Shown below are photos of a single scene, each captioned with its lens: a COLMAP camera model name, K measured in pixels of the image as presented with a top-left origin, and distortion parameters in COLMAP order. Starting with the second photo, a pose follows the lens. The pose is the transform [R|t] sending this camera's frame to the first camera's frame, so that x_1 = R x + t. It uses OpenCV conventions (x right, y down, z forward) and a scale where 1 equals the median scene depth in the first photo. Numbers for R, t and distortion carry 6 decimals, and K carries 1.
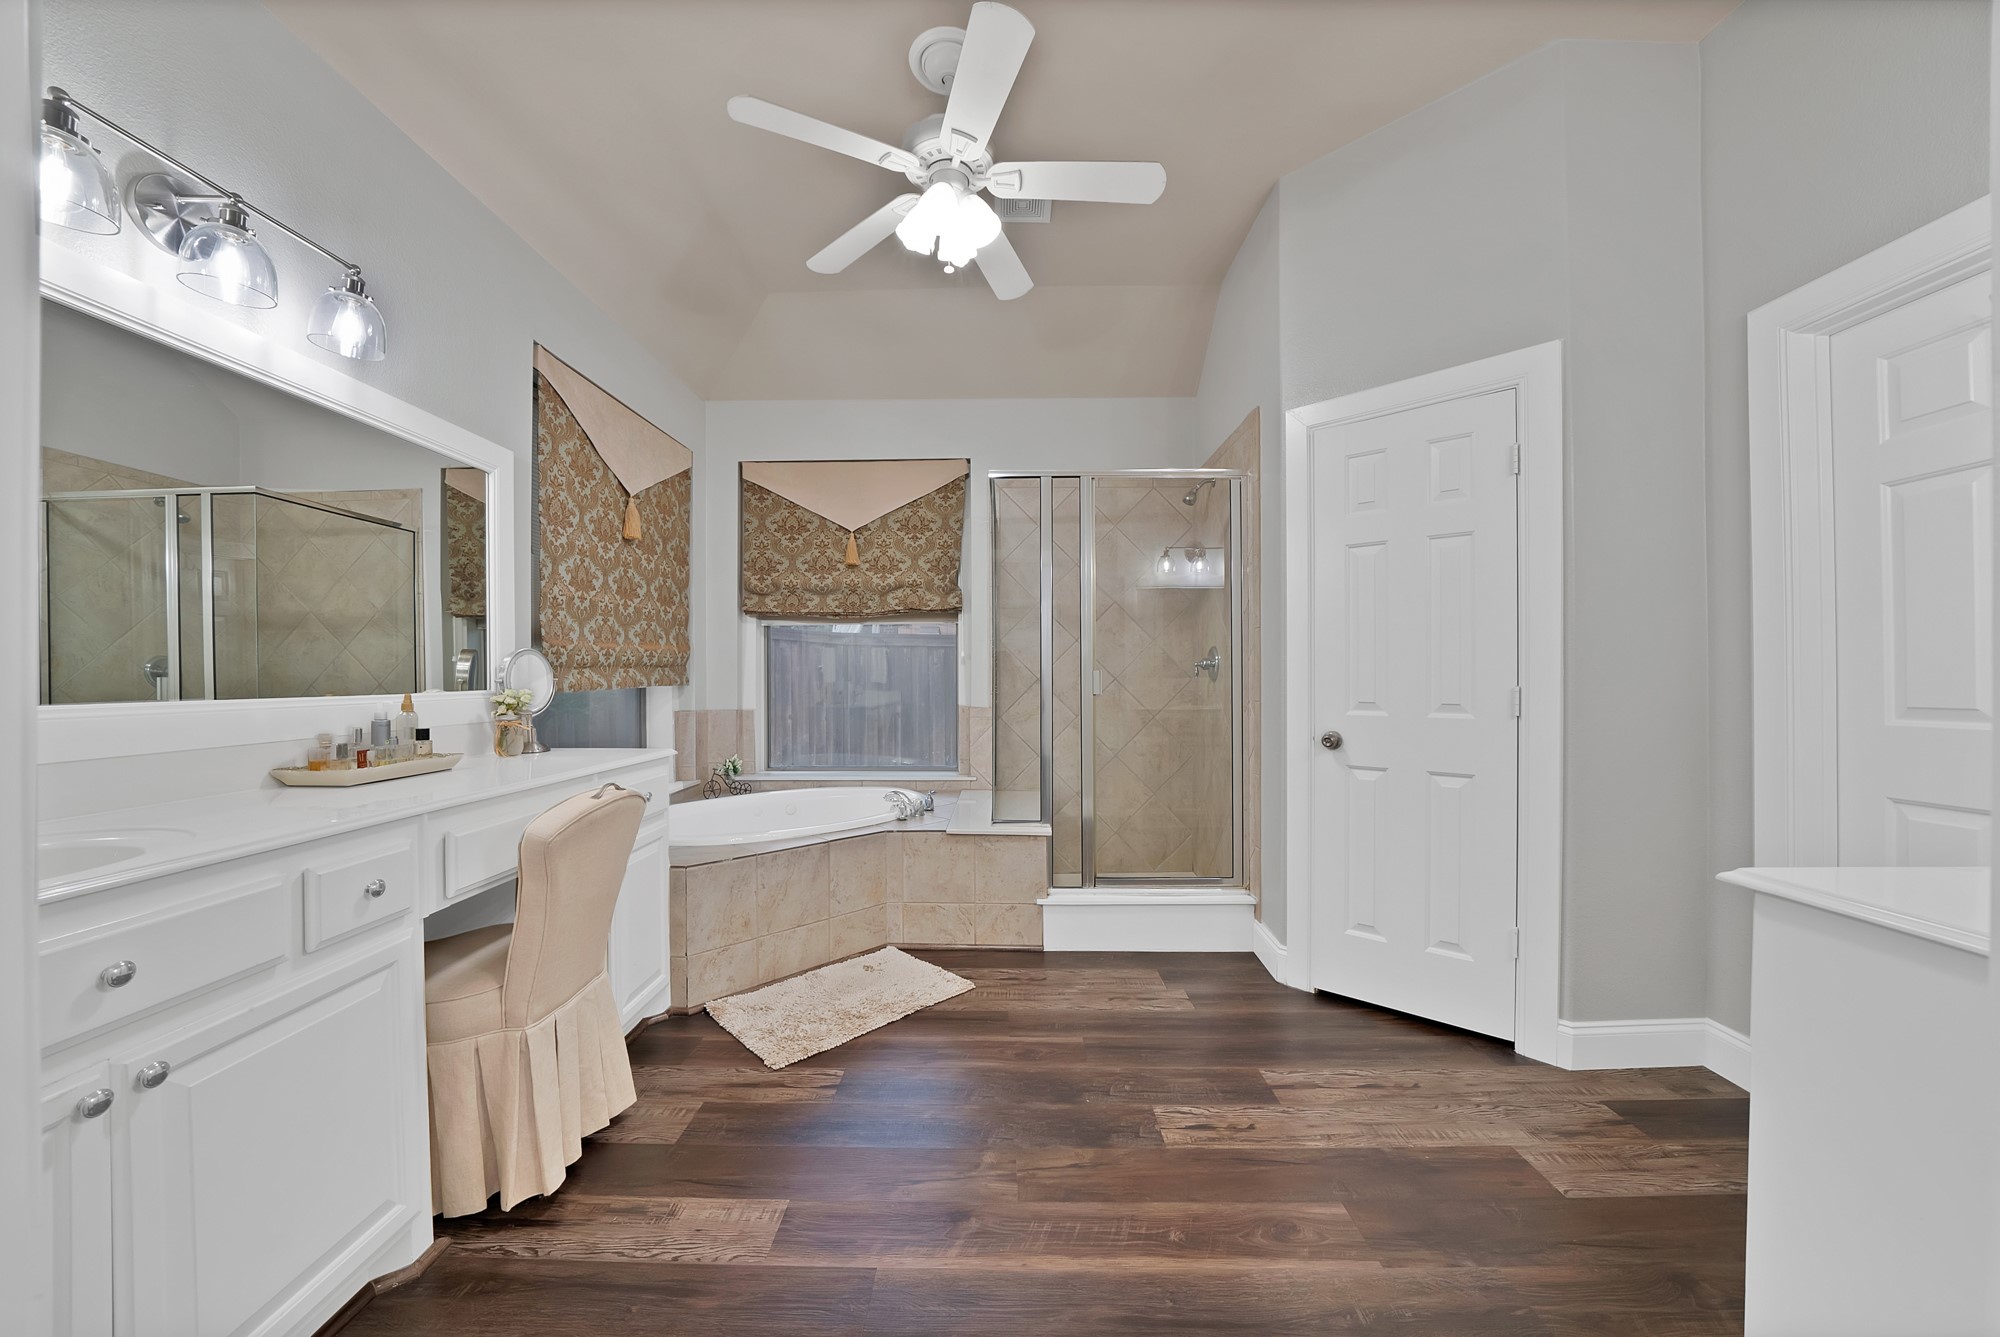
lens RADIAL K [[728.1, 0, 998.9], [0, 728.1, 666.8], [0, 0, 1]] dist [-0.020399, 0.000913]
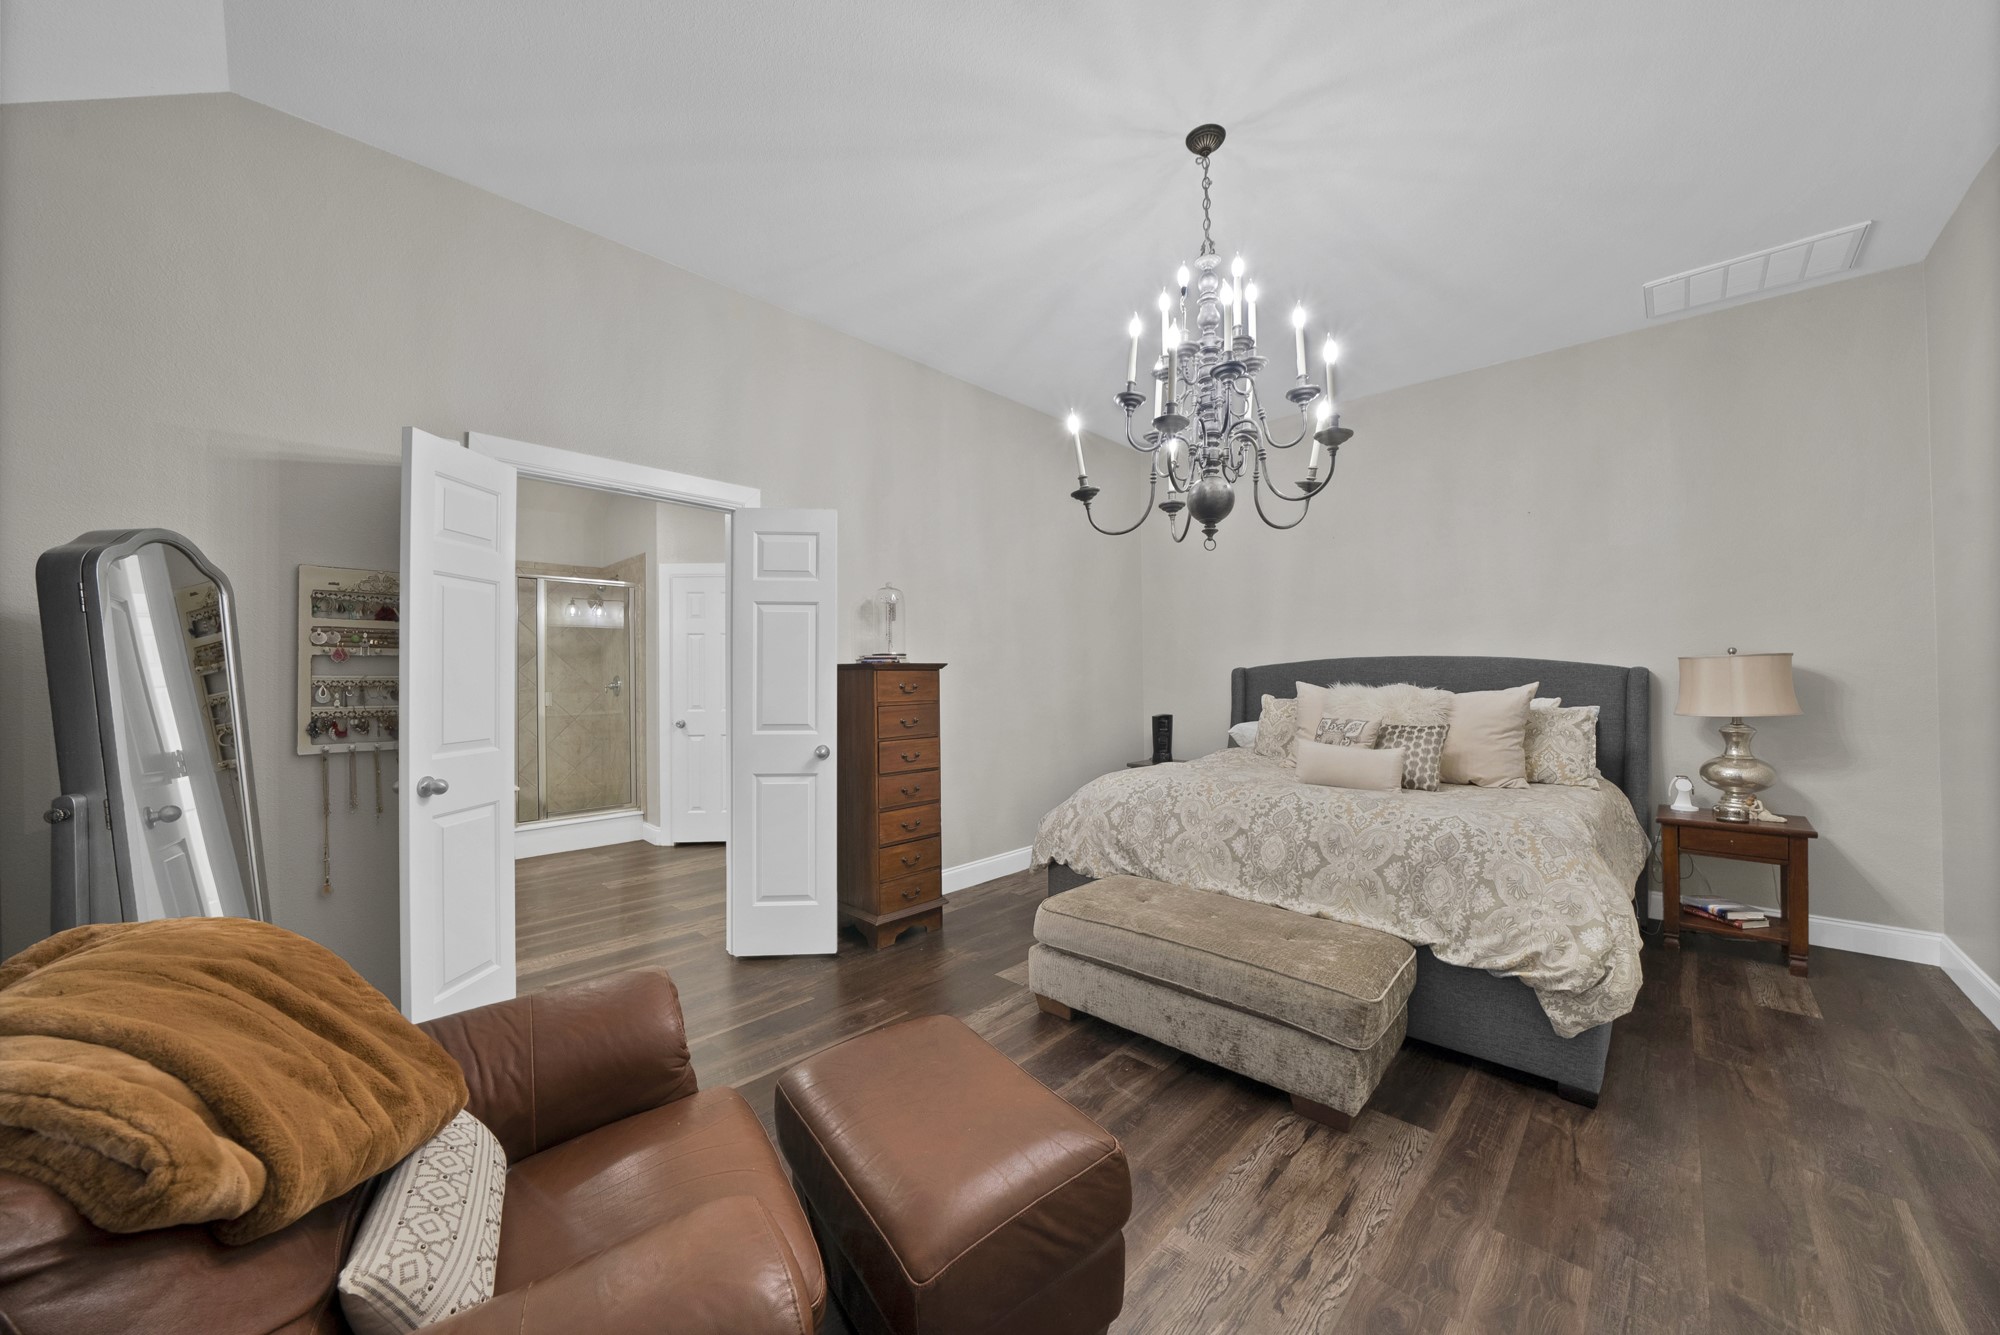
lens RADIAL K [[728.1, 0, 1012.7], [0, 728.1, 672.7], [0, 0, 1]] dist [-0.020399, 0.000913]
pose [[0.682573, -0.002511, 0.730813, -0.403034], [-0.000935, 0.999990, 0.004310, -0.056951], [-0.730817, -0.003625, 0.682564, -1.087470]]
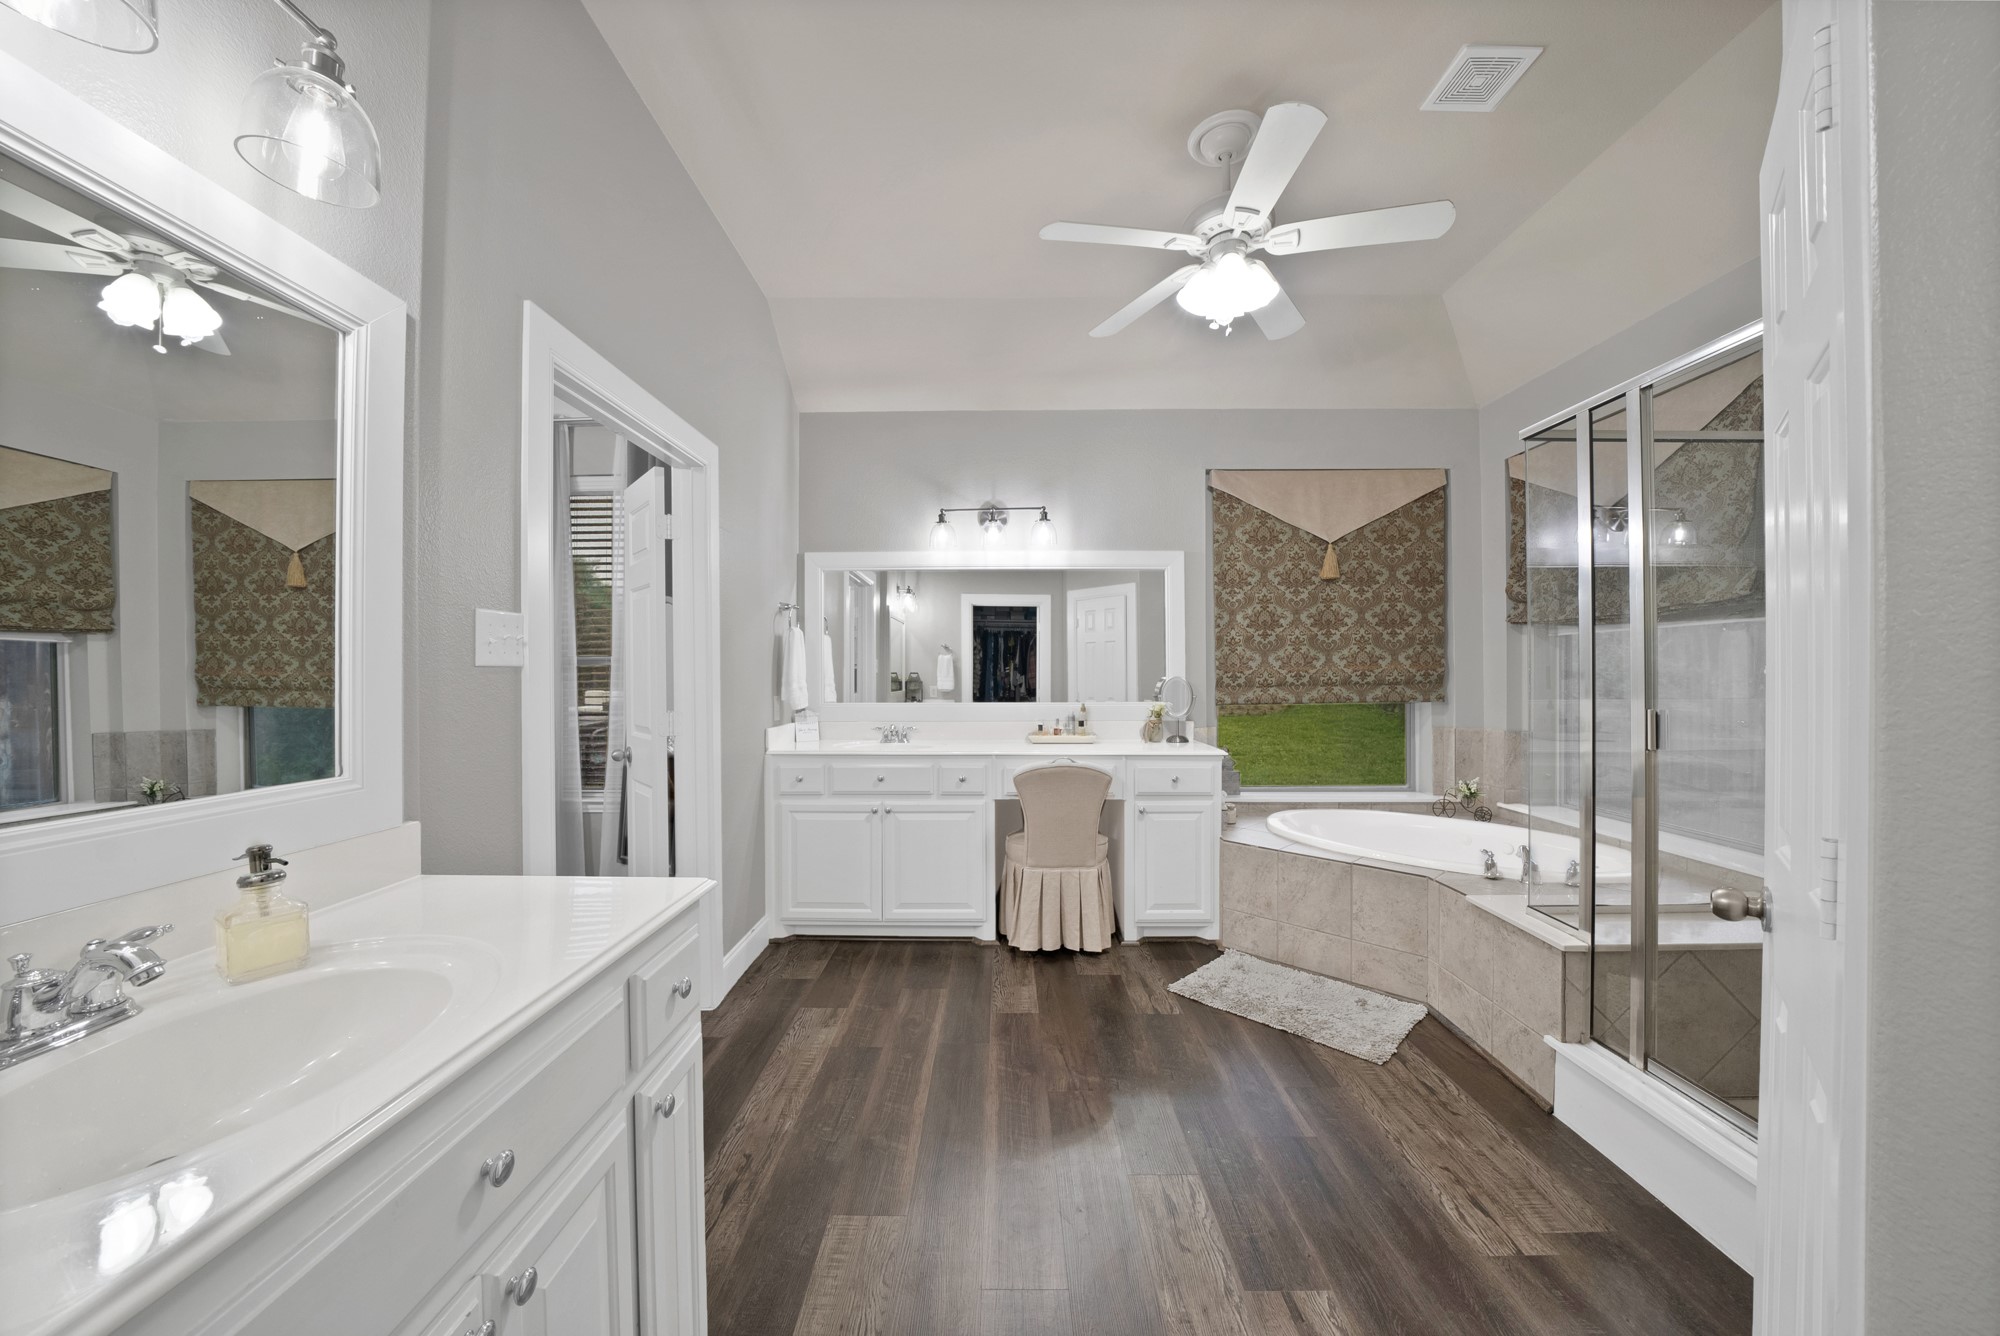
lens RADIAL K [[728.1, 0, 986.9], [0, 728.1, 668.9], [0, 0, 1]] dist [-0.020399, 0.000913]
pose [[-0.015999, -0.001095, -0.999871, 0.804058], [0.012508, 0.999921, -0.001296, -0.038145], [0.999794, -0.012527, -0.015984, 0.519998]]
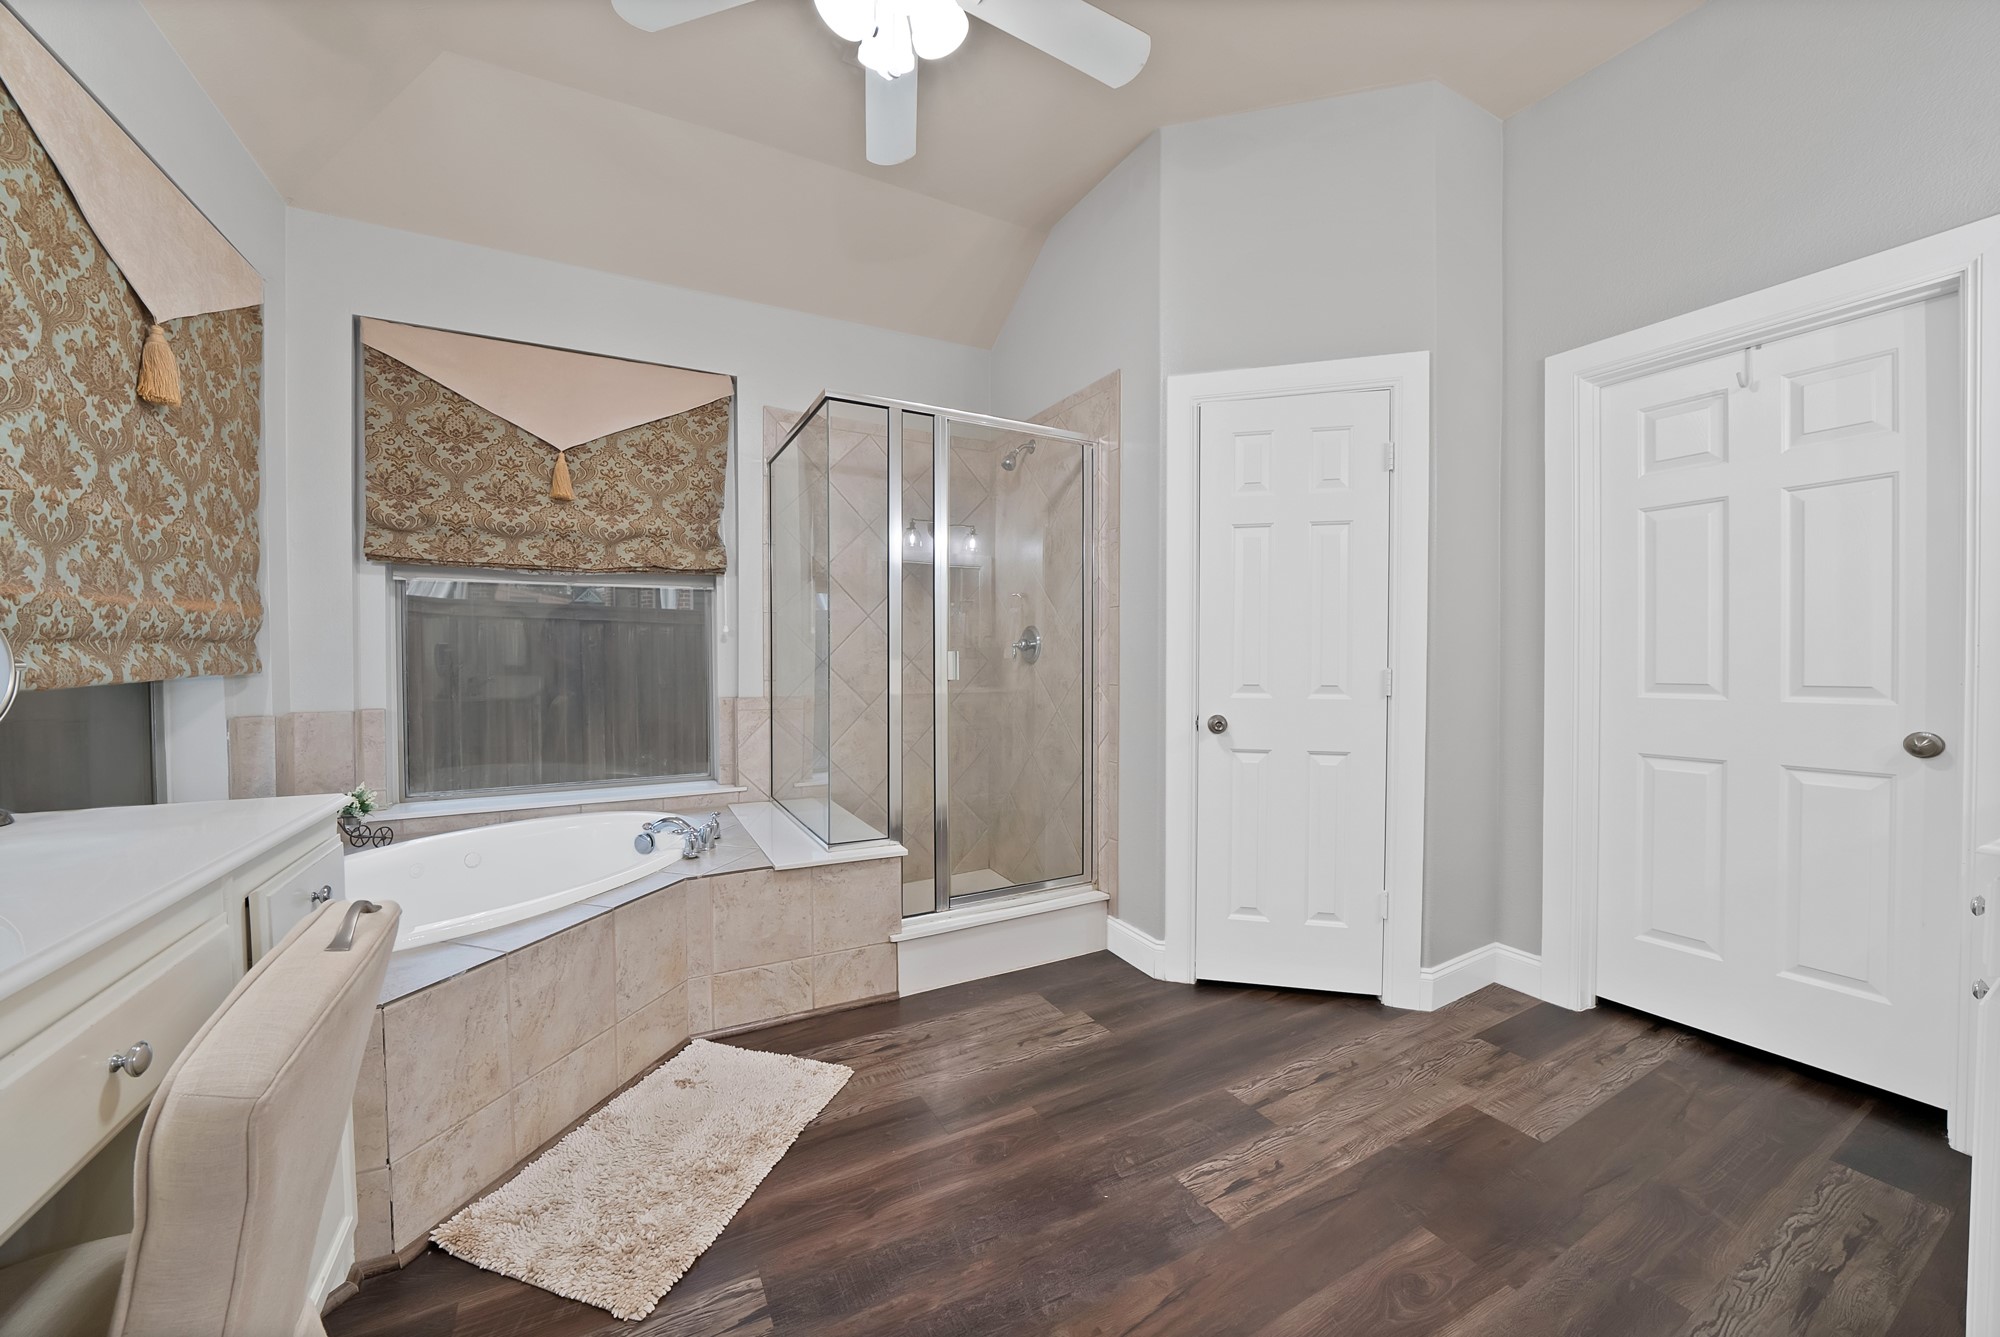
lens RADIAL K [[728.1, 0, 995.4], [0, 728.1, 667.0], [0, 0, 1]] dist [-0.020399, 0.000913]
pose [[0.873384, -0.005116, 0.487005, -0.254793], [-0.007224, 0.999699, 0.023458, 0.003274], [-0.486979, -0.024006, 0.873084, 0.271145]]
